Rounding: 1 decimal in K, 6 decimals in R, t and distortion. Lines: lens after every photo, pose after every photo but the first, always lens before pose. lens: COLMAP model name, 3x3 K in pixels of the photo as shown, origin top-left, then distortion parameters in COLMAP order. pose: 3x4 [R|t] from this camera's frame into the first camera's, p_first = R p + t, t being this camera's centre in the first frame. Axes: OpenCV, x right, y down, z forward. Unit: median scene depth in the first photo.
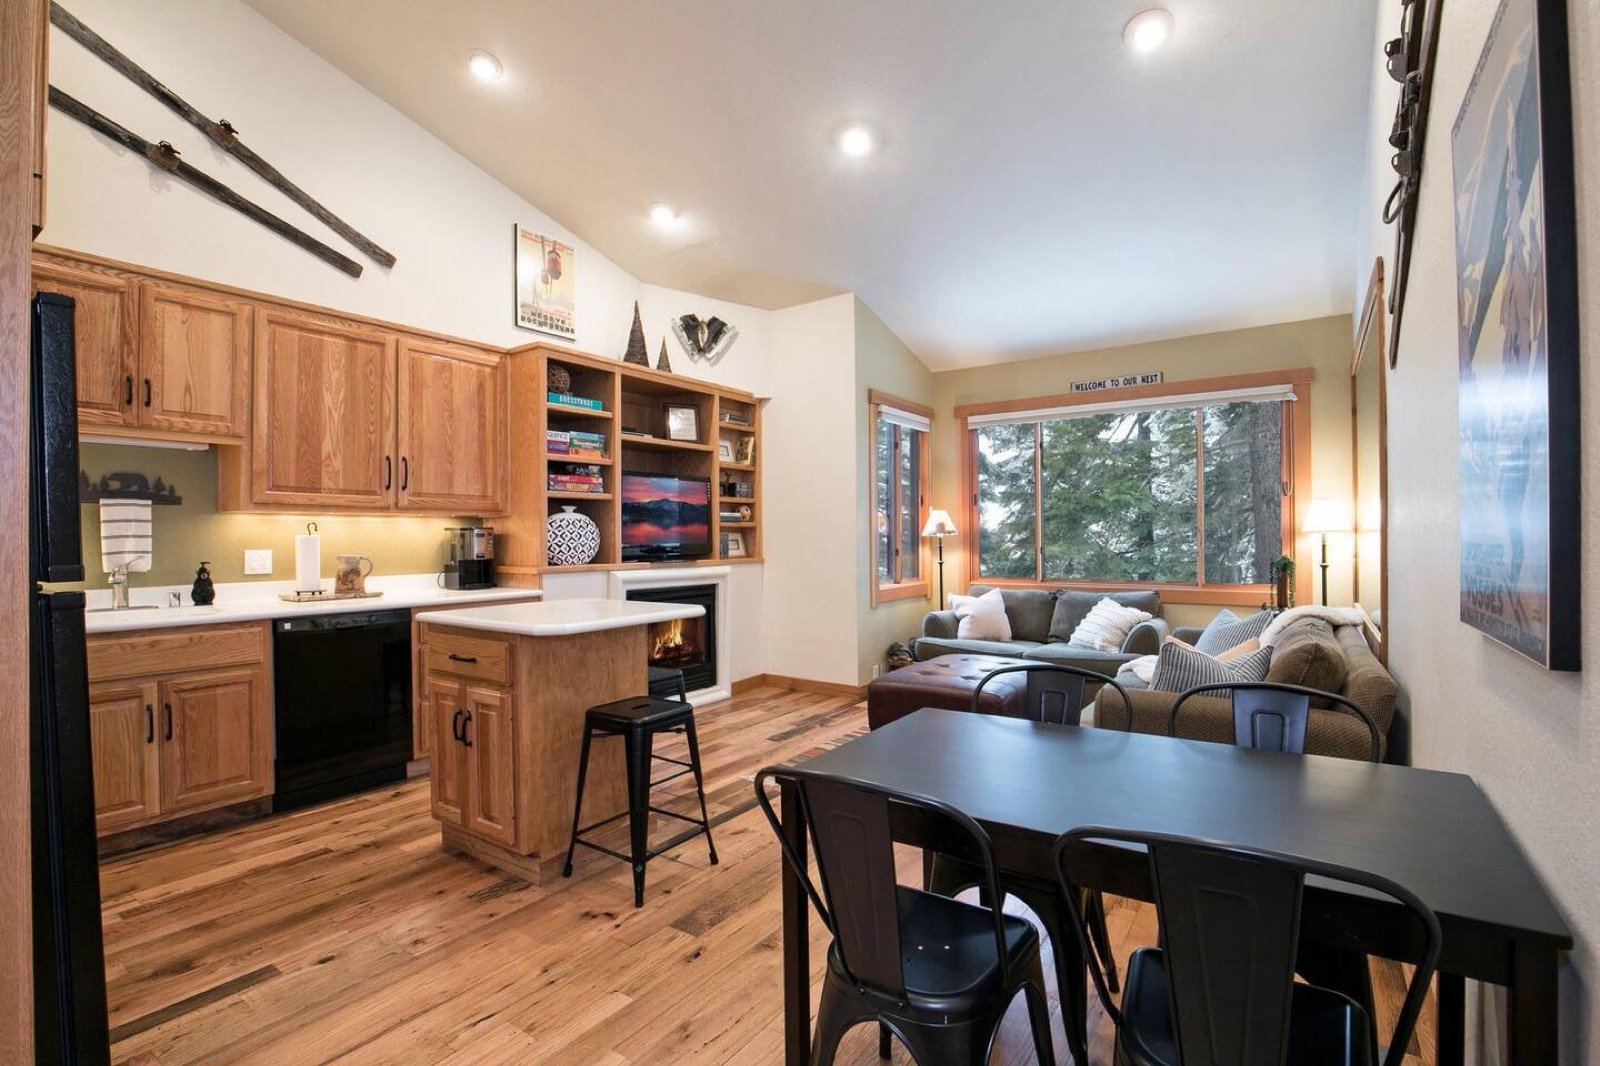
lens RADIAL K [[732.5, 0, 800.0], [0, 732.5, 533.0], [0, 0, 1]] dist [-0.042472, 0.010745]
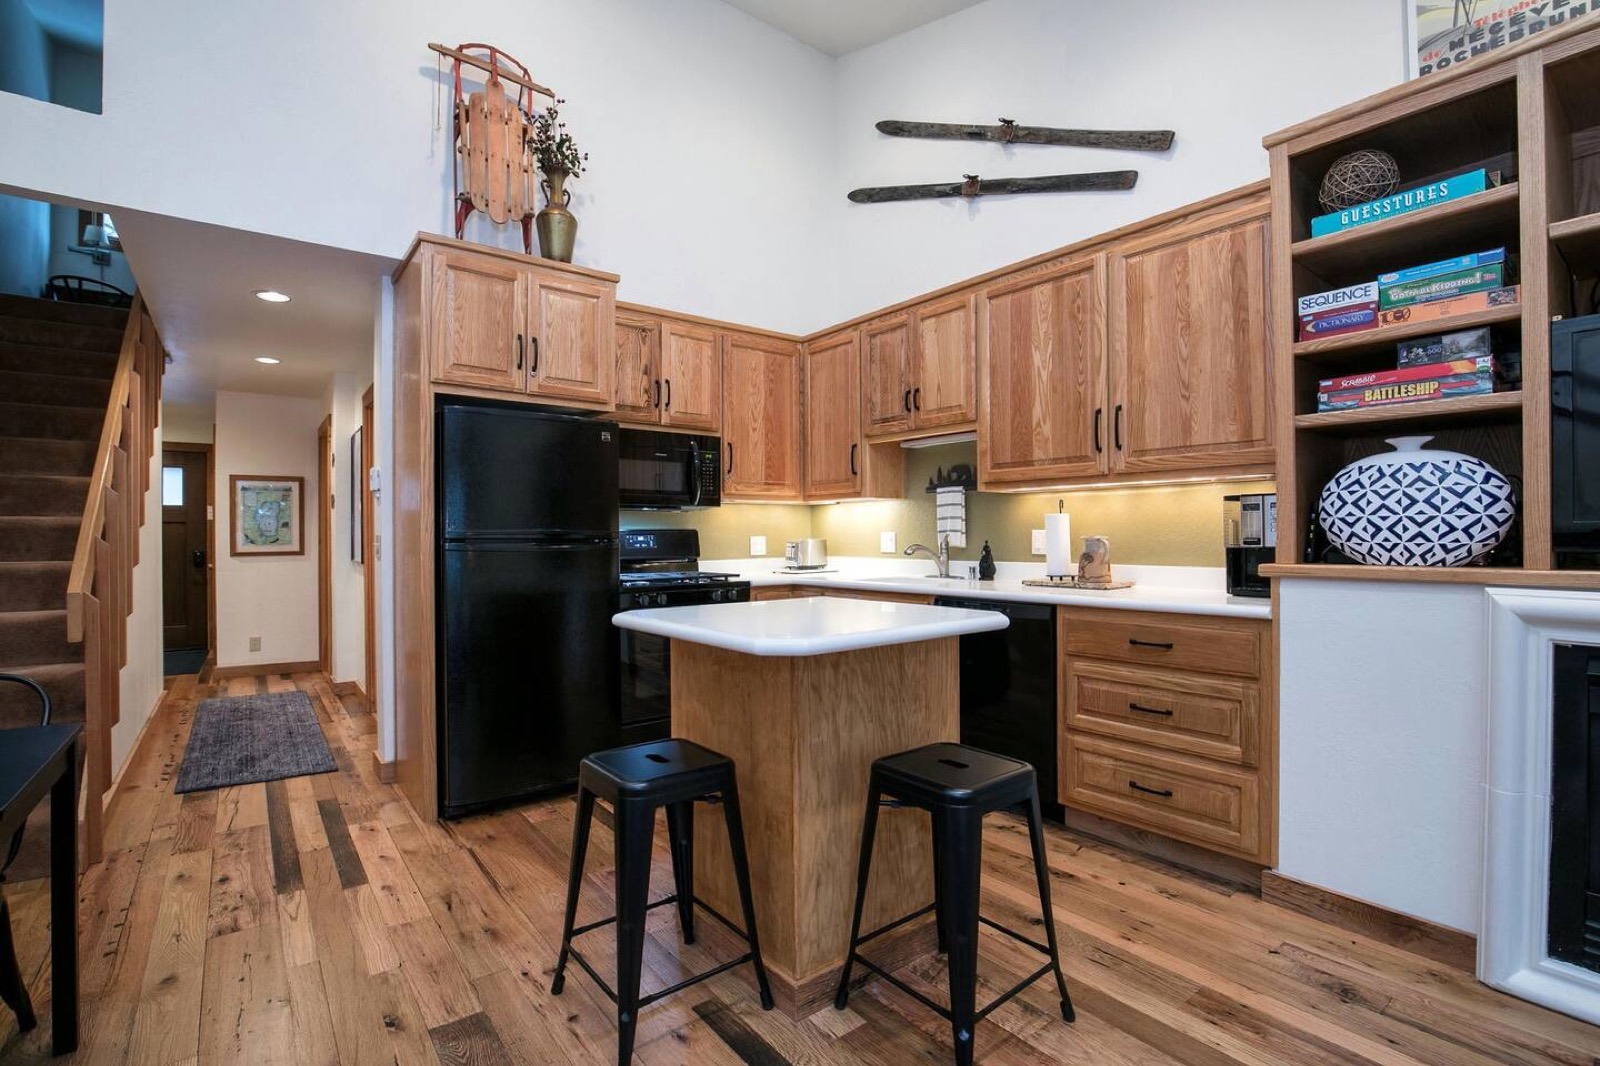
lens RADIAL K [[732.5, 0, 800.0], [0, 732.5, 533.0], [0, 0, 1]] dist [-0.042472, 0.010745]
pose [[-0.286559, 0.003993, -0.958054, 0.269971], [0.012699, 0.999919, 0.000369, 0.022534], [0.957978, -0.012061, -0.286586, 0.929371]]
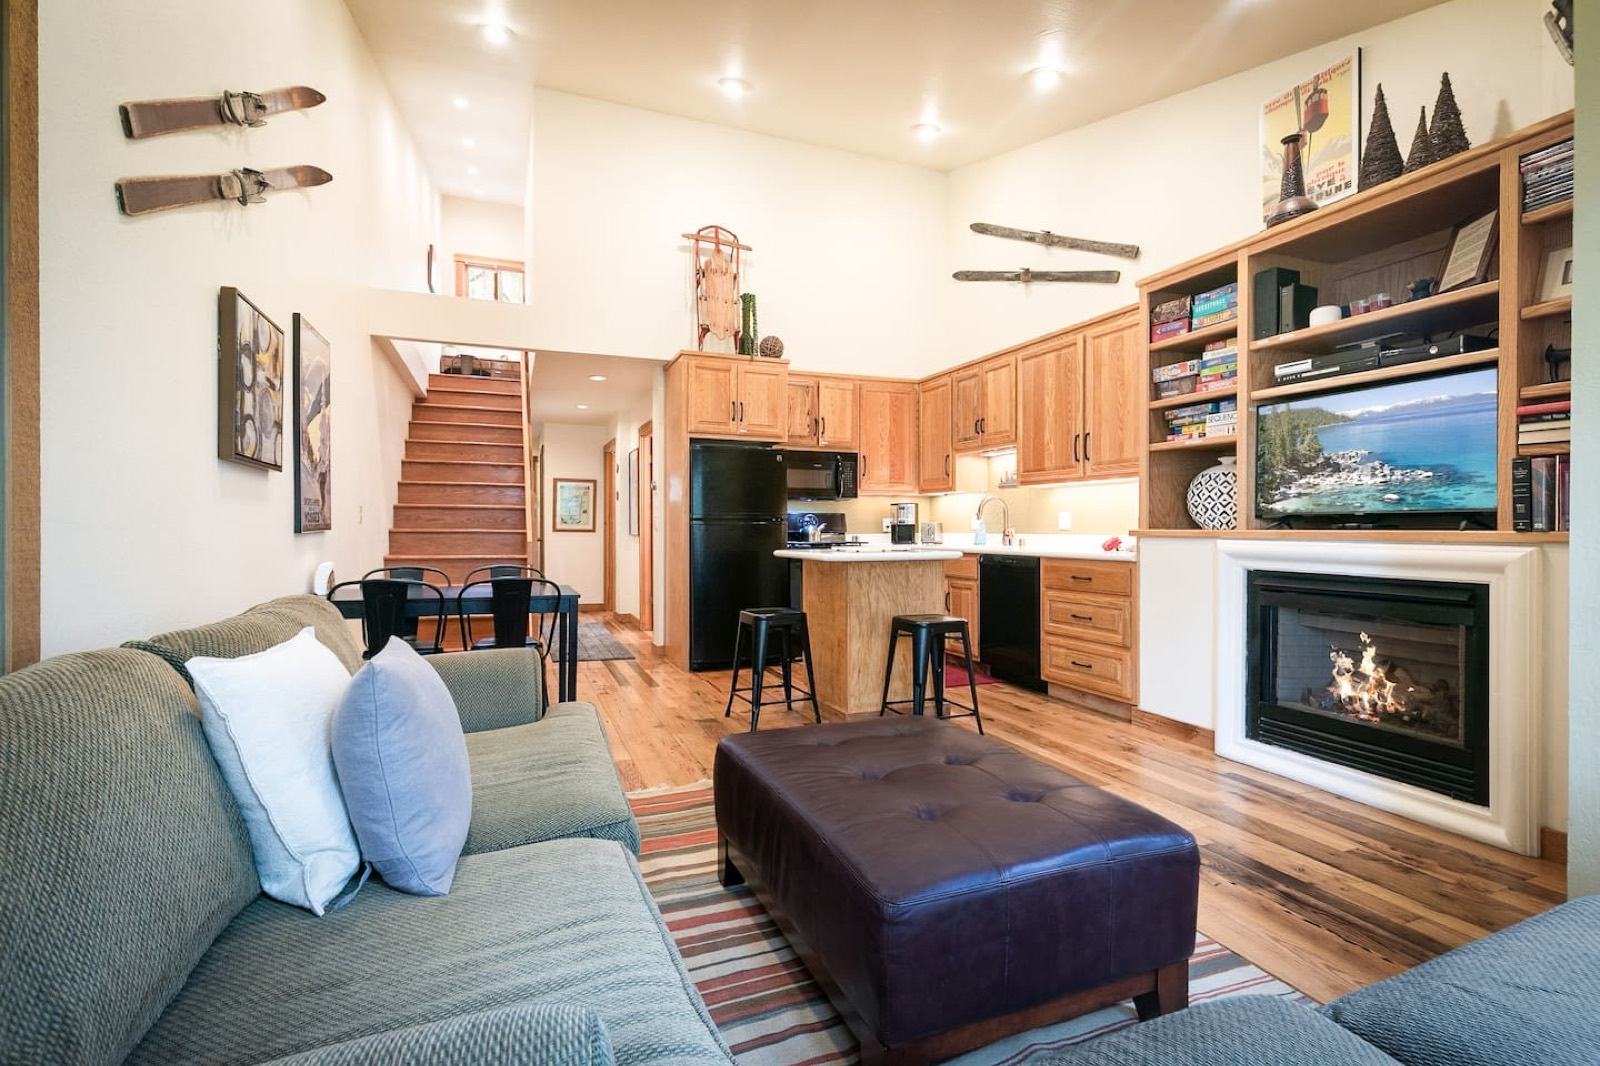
lens RADIAL K [[725.1, 0, 800.0], [0, 725.1, 533.0], [0, 0, 1]] dist [0.000699, 0.000051]
pose [[-0.540479, 0.015111, -0.841222, 0.720629], [0.009648, 0.999884, 0.011762, 0.041108], [0.841302, -0.001759, -0.540562, 1.285333]]
